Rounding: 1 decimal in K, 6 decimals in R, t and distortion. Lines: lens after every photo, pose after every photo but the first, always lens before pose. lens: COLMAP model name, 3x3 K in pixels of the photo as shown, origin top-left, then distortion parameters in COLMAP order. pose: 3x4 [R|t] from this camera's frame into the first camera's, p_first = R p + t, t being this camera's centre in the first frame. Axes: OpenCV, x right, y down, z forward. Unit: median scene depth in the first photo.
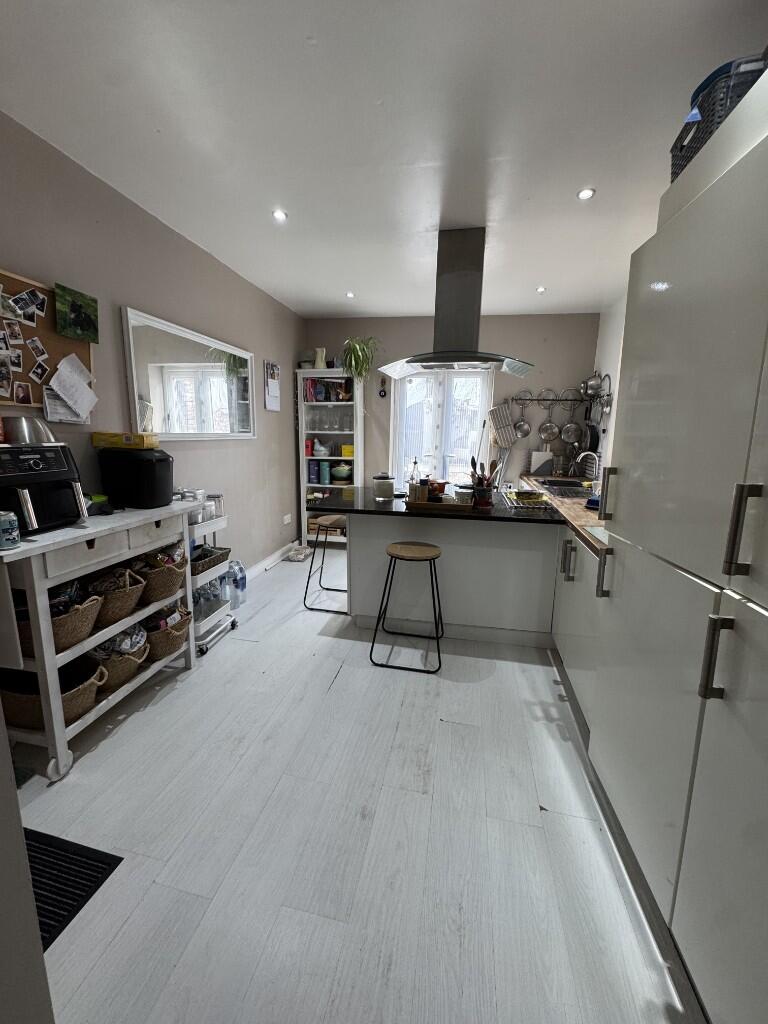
lens RADIAL K [[412.9, 0, 382.7], [0, 412.9, 508.9], [0, 0, 1]] dist [-0.001949, -0.000222]
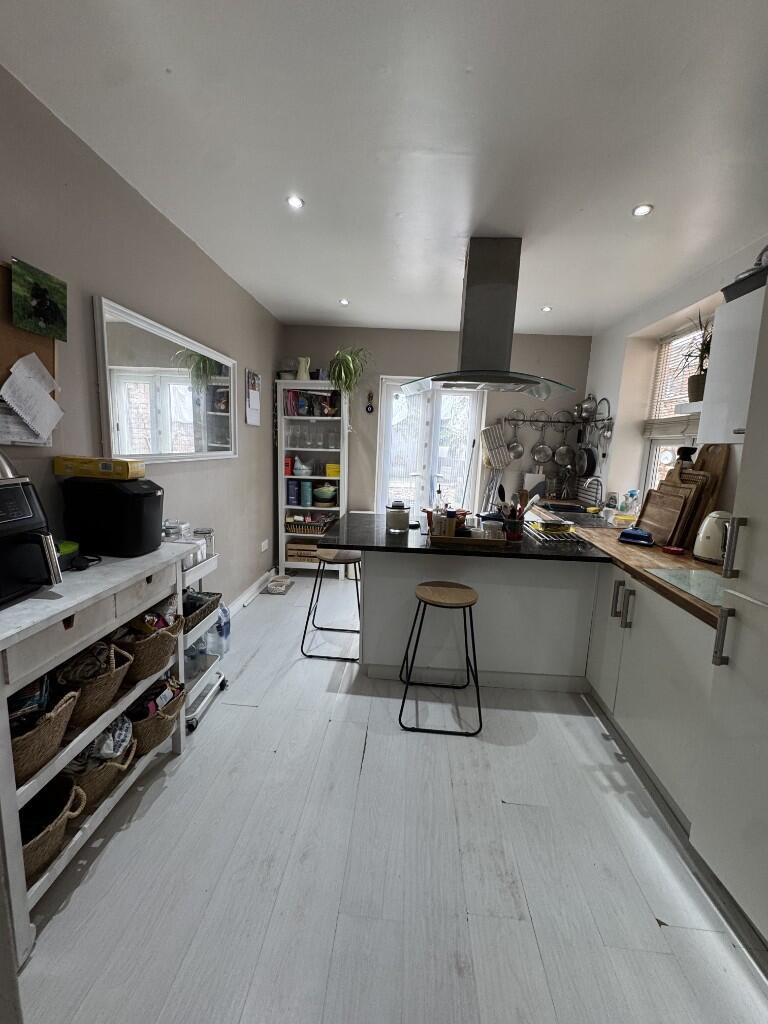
lens RADIAL K [[412.9, 0, 383.8], [0, 412.9, 509.4], [0, 0, 1]] dist [-0.001949, -0.000222]
pose [[0.990844, -0.001411, 0.135005, -0.178324], [0.004480, 0.999738, -0.022430, -0.060366], [-0.134938, 0.022830, 0.990591, 0.147102]]
